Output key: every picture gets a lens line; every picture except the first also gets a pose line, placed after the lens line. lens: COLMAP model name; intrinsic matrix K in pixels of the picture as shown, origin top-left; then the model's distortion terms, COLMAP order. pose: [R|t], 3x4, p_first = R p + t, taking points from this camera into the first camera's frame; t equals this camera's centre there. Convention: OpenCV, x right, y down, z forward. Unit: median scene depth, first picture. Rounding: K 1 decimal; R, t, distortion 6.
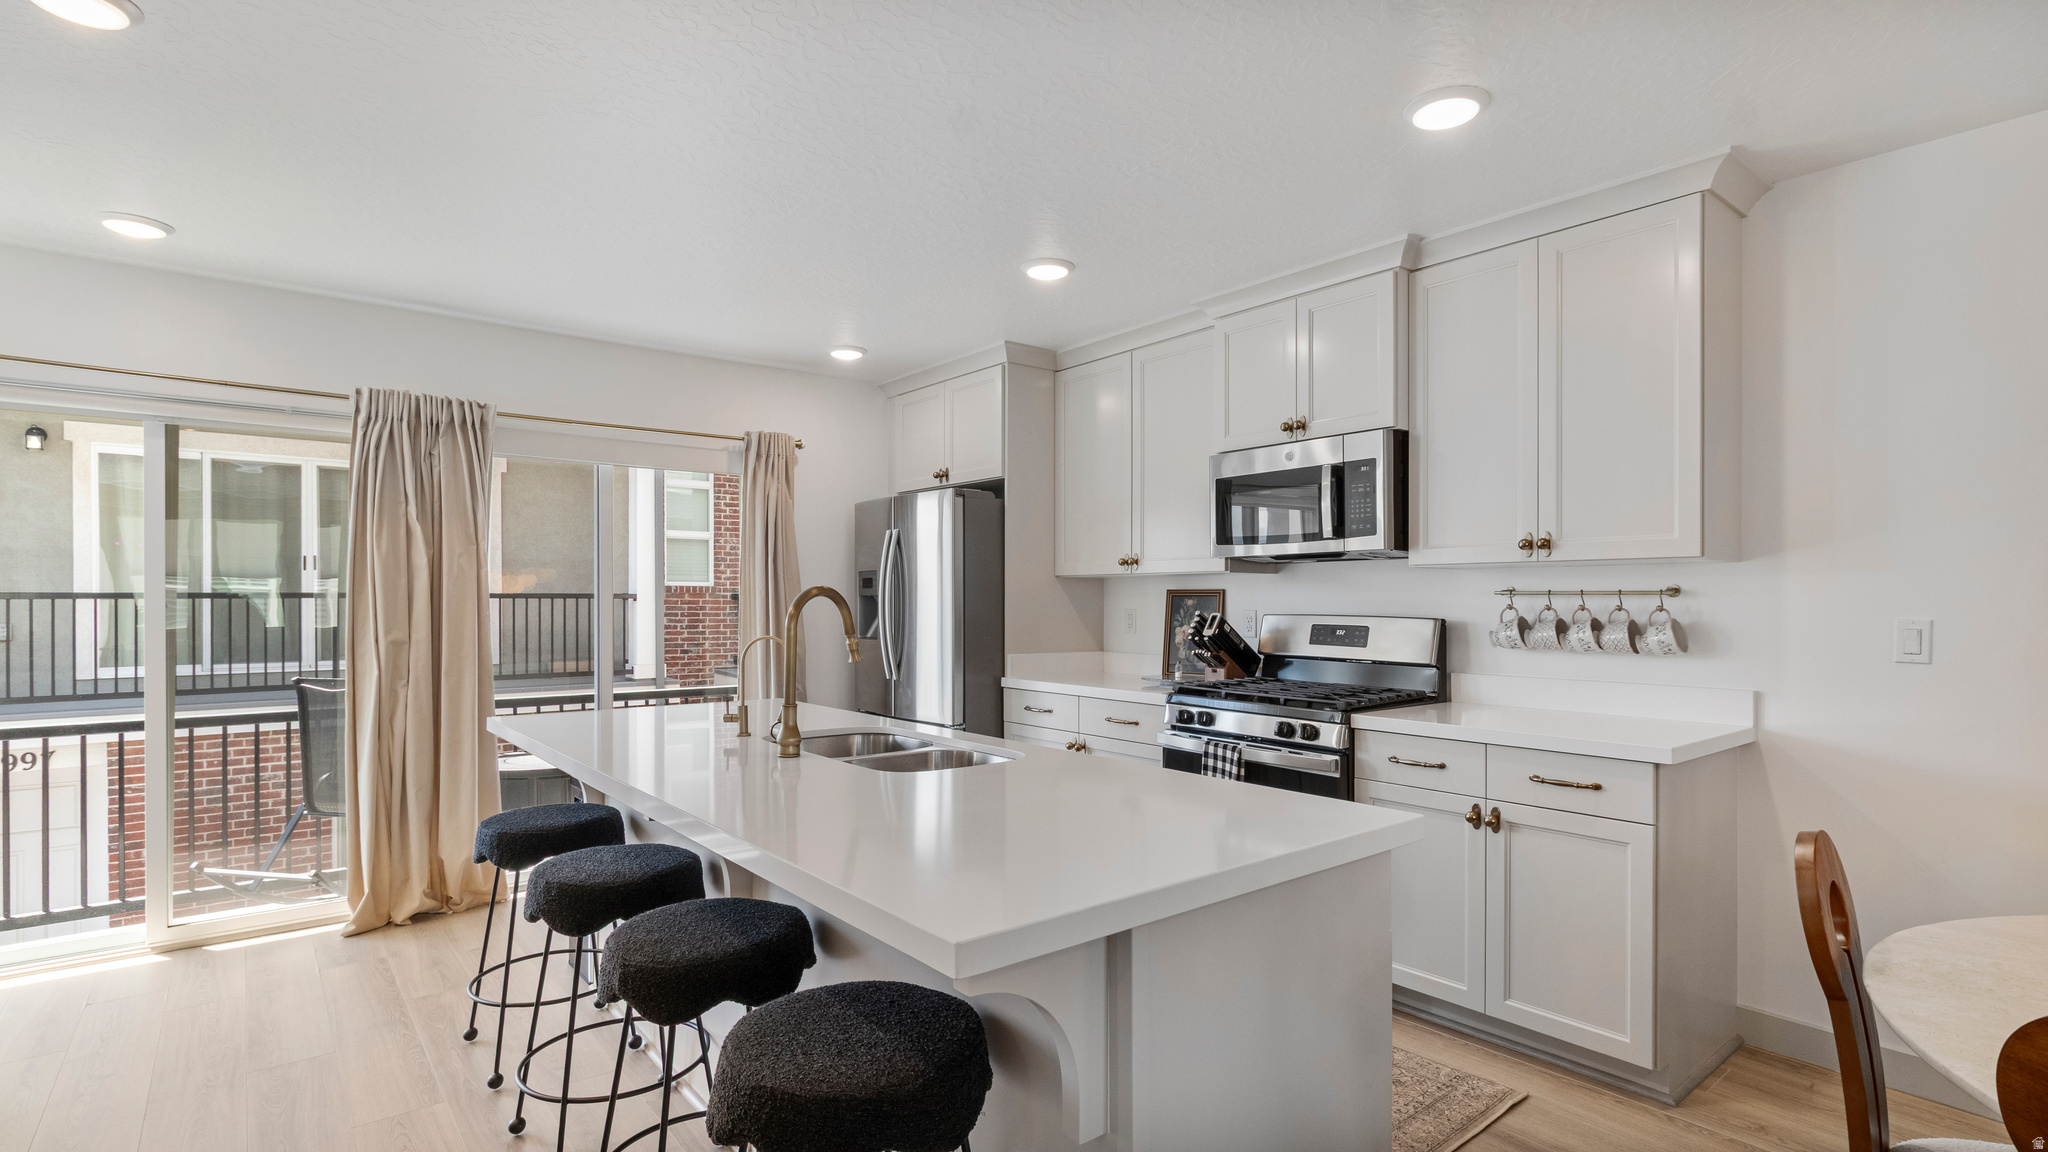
lens RADIAL K [[951.2, 0, 1019.4], [0, 951.2, 595.0], [0, 0, 1]] dist [0.001483, -0.000010]
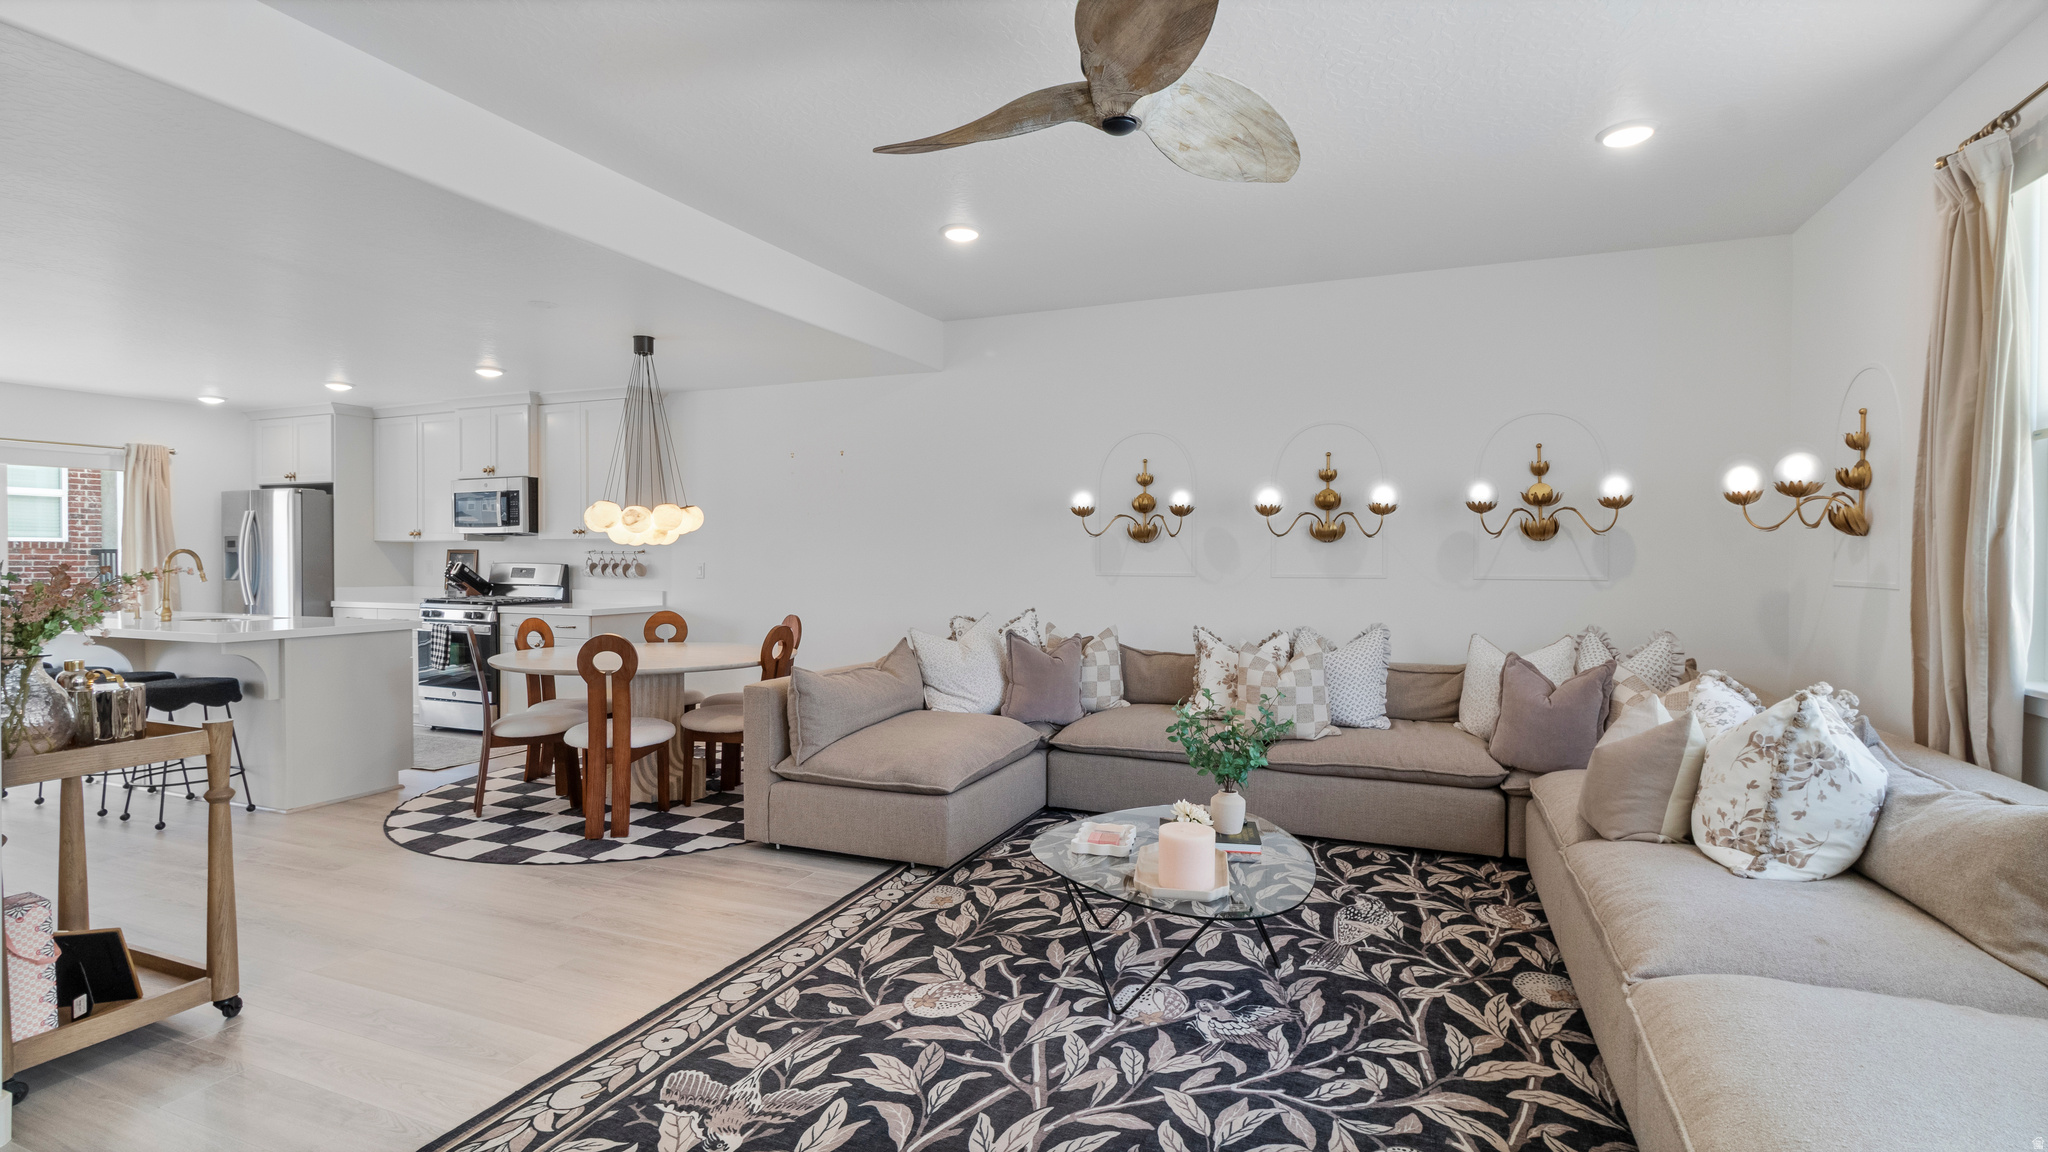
lens RADIAL K [[951.2, 0, 1028.6], [0, 951.2, 561.1], [0, 0, 1]] dist [0.001483, -0.000010]
pose [[0.876707, -0.000626, 0.481024, 0.296925], [-0.004042, 0.999954, 0.008668, -0.004107], [-0.481008, -0.009544, 0.876664, -1.254005]]
